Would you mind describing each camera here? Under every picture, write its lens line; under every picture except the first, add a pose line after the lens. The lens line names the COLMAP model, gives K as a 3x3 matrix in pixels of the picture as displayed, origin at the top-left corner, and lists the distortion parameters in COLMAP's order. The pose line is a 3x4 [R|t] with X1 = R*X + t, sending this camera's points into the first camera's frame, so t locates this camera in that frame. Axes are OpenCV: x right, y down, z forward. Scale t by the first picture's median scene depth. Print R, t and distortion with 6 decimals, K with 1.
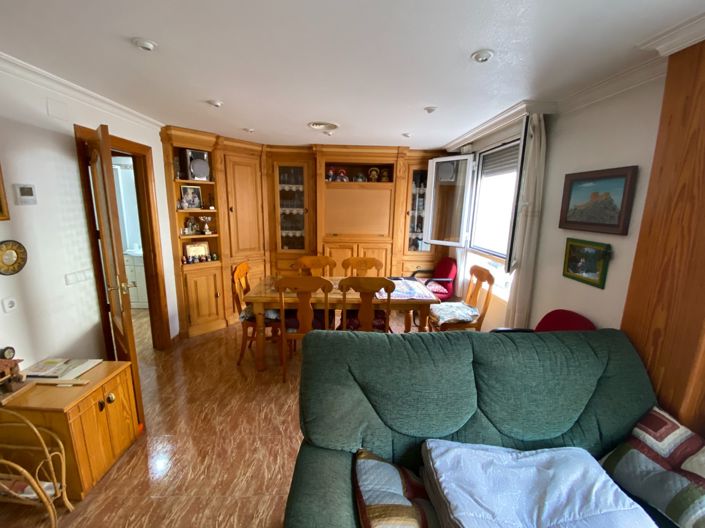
lens RADIAL K [[303.5, 0, 350.0], [0, 303.5, 265.6], [0, 0, 1]] dist [0.037735, -0.030540]
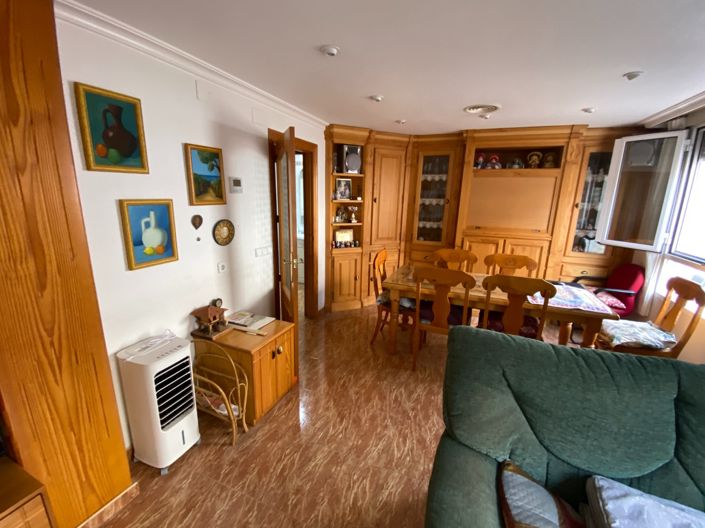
lens RADIAL K [[303.5, 0, 350.0], [0, 303.5, 265.6], [0, 0, 1]] dist [0.037735, -0.030540]
pose [[0.914025, 0.095611, -0.394231, -0.045402], [-0.085031, 0.995395, 0.044262, 0.008071], [0.396647, -0.006935, 0.917945, -0.014250]]
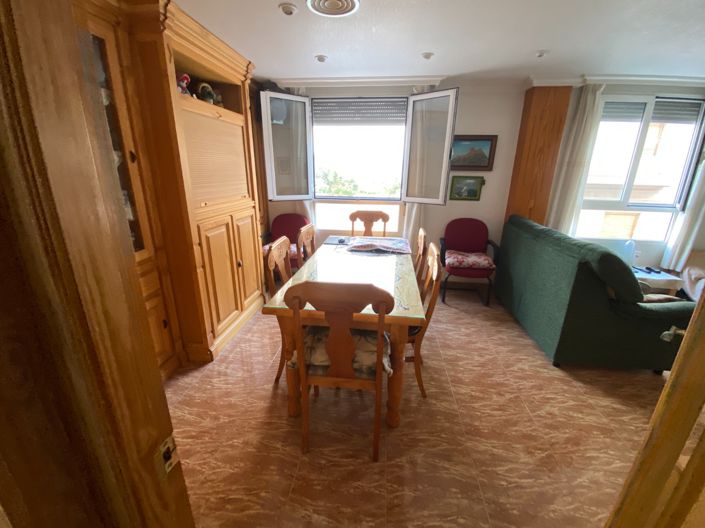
lens RADIAL K [[303.5, 0, 350.0], [0, 303.5, 265.6], [0, 0, 1]] dist [0.037735, -0.030540]
pose [[0.143830, -0.318242, 0.937035, -0.900565], [0.182488, 0.939171, 0.290956, -0.180134], [-0.972631, 0.129150, 0.193156, 1.066430]]
